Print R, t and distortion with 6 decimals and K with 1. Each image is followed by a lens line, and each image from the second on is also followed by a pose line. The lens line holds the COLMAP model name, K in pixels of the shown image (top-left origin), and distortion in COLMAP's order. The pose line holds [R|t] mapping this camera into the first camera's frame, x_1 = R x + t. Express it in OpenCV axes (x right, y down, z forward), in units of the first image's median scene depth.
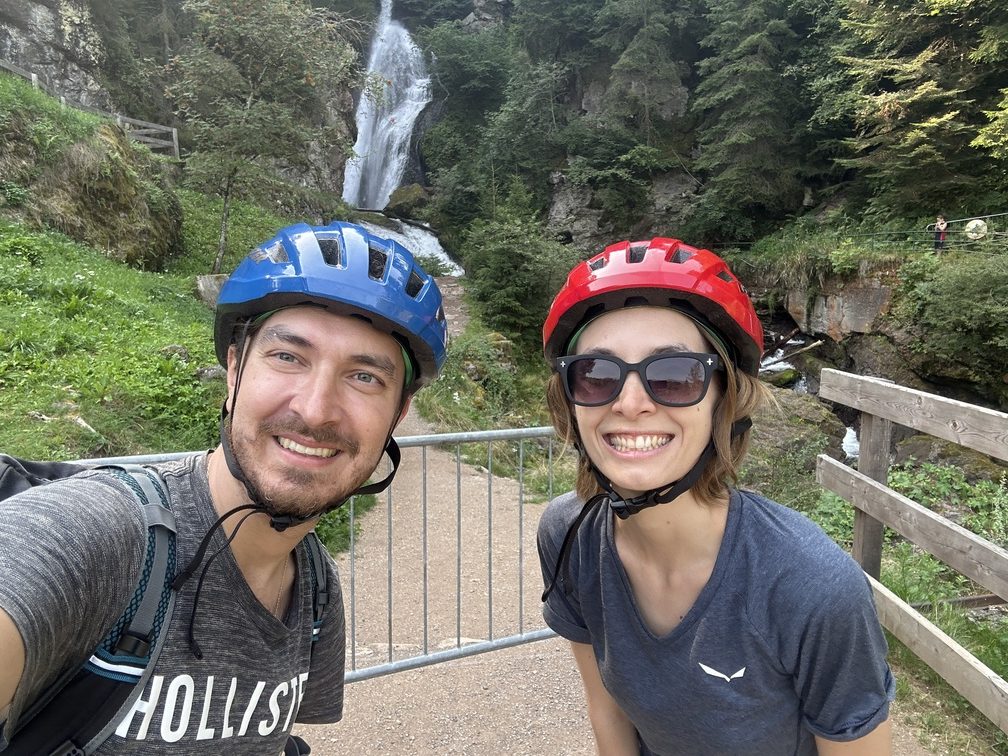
lens RADIAL K [[717.7, 0, 491.4], [0, 717.7, 390.4], [0, 0, 1]] dist [0.119543, -0.186334]
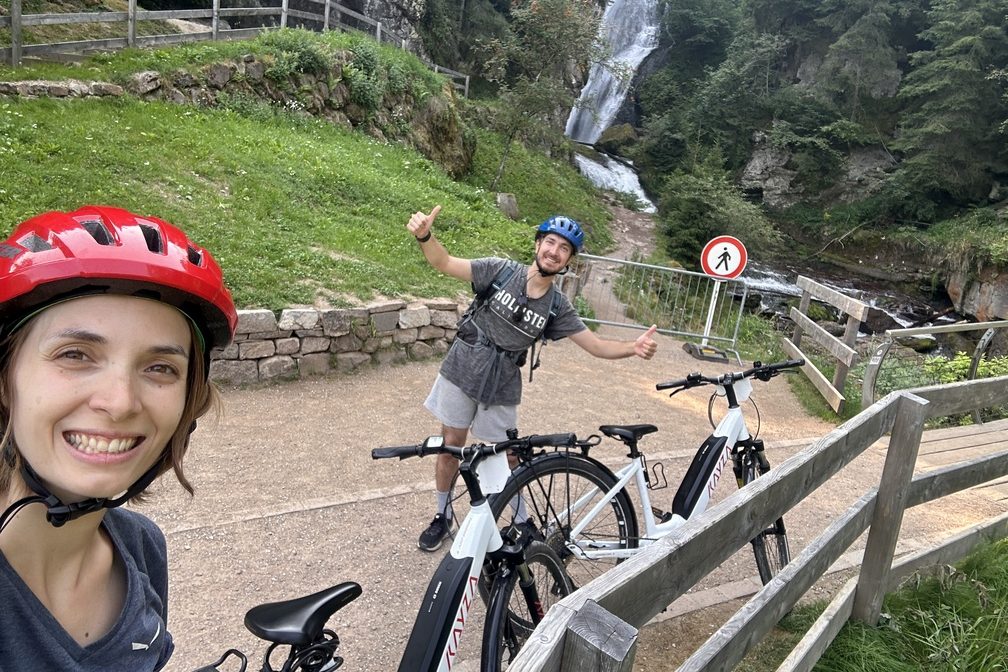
lens RADIAL K [[708.9, 0, 490.9], [0, 708.9, 339.0], [0, 0, 1]] dist [0.088993, -0.126812]
pose [[0.956559, 0.193284, -0.218257, -0.002166], [-0.185637, 0.981066, 0.055215, 0.027954], [0.224796, -0.012300, 0.974328, -0.195809]]
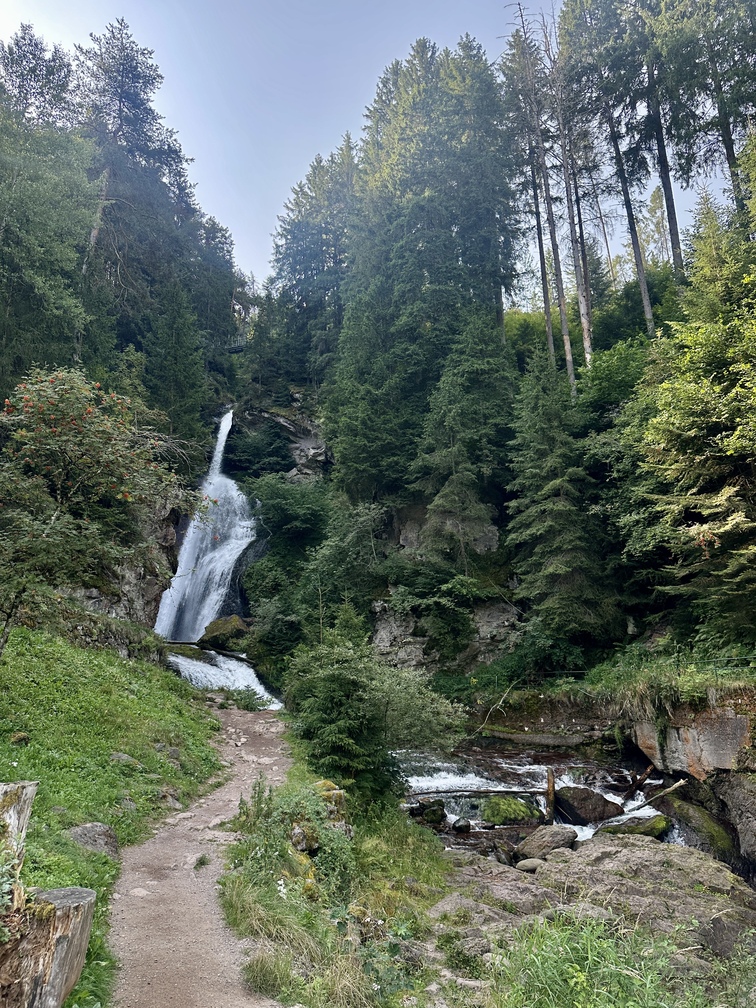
lens RADIAL K [[706.4, 0, 378.0], [0, 706.4, 504.0], [0, 0, 1]] dist [0.172892, -0.354839]
pose [[0.995207, 0.010656, 0.097205, -0.009463], [0.031654, 0.905421, -0.423333, -0.009461], [-0.092522, 0.424381, 0.900744, 0.074364]]
